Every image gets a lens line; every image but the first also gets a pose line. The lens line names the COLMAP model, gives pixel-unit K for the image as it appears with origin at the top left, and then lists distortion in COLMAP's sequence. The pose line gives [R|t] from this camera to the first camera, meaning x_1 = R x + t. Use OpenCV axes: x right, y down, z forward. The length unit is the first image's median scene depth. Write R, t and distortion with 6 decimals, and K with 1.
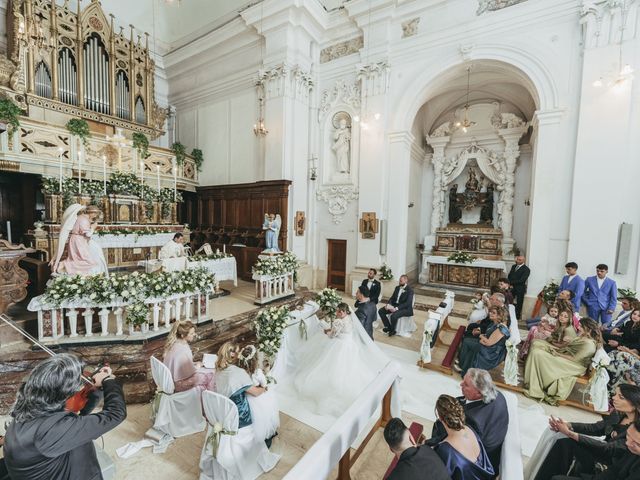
lens RADIAL K [[291.1, 0, 320.2], [0, 291.1, 239.8], [0, 0, 1]] dist [0.001311, 0.000315]
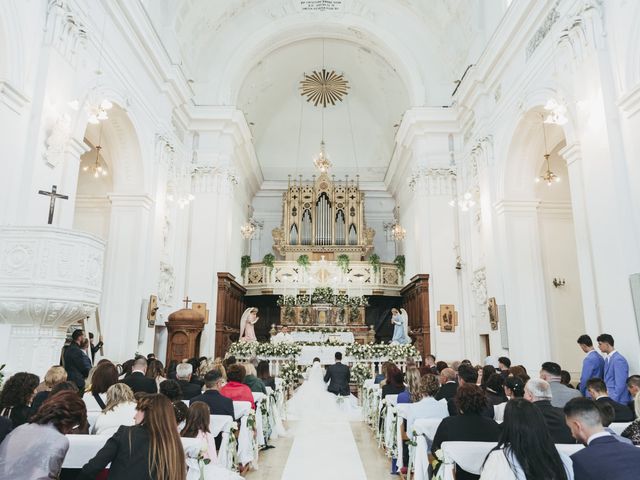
lens RADIAL K [[477.8, 0, 319.9], [0, 477.8, 240.2], [0, 0, 1]] dist [0.000544, -0.000158]
pose [[0.535996, -0.199947, -0.820201, 1.070617], [-0.050815, 0.962145, -0.267757, 0.139769], [0.842690, 0.185196, 0.505546, -0.149387]]
